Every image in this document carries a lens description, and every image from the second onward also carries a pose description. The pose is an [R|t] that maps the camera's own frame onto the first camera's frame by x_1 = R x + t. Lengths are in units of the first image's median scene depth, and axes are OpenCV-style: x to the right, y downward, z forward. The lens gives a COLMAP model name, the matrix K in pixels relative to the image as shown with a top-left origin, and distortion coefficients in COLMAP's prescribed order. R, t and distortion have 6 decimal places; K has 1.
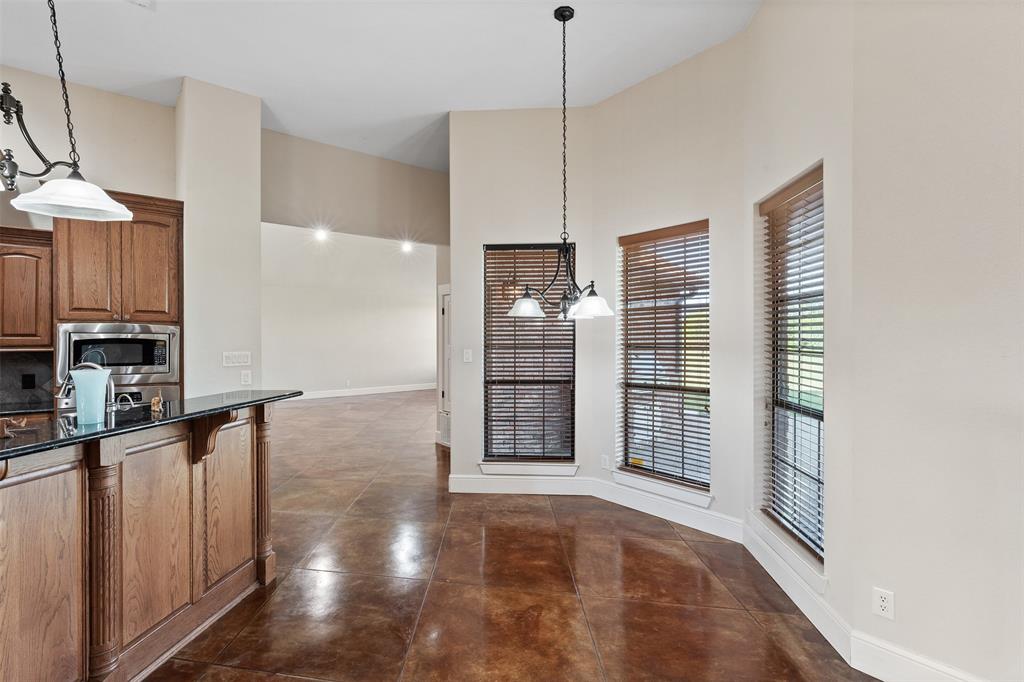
lens RADIAL K [[489.4, 0, 512.0], [0, 489.4, 341.0], [0, 0, 1]] dist [0.000437, 0.000049]
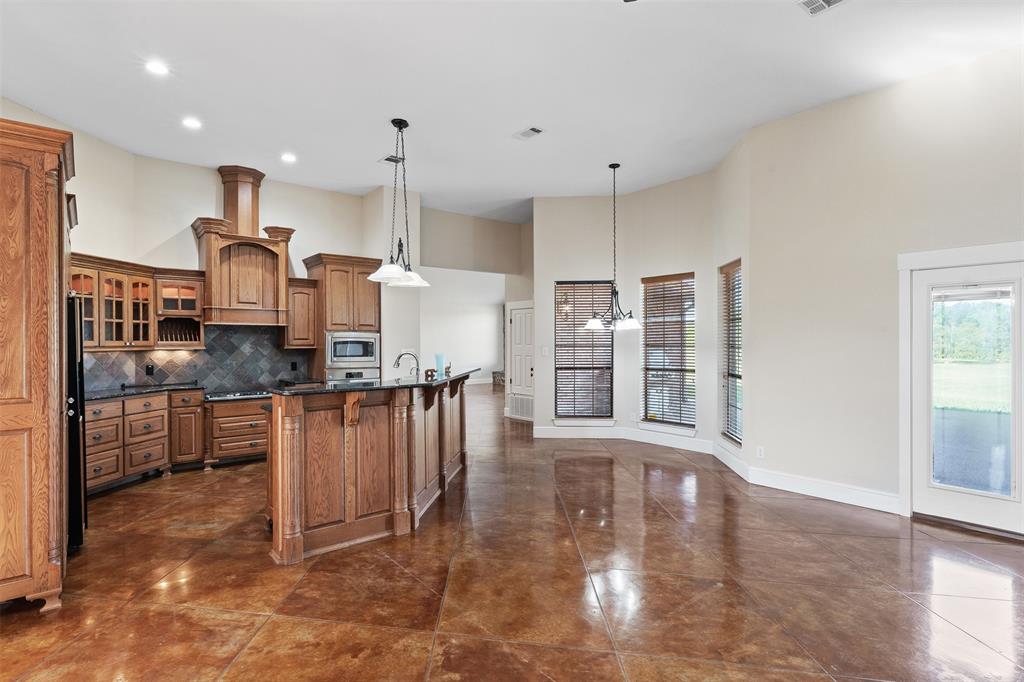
lens RADIAL K [[512.7, 0, 512.0], [0, 512.7, 341.0], [0, 0, 1]] dist [0.000911, 0.000045]
pose [[0.999998, -0.001313, -0.001387, -0.210137], [0.001310, 0.999997, -0.002006, -0.000622], [0.001389, 0.002004, 0.999997, -0.706428]]
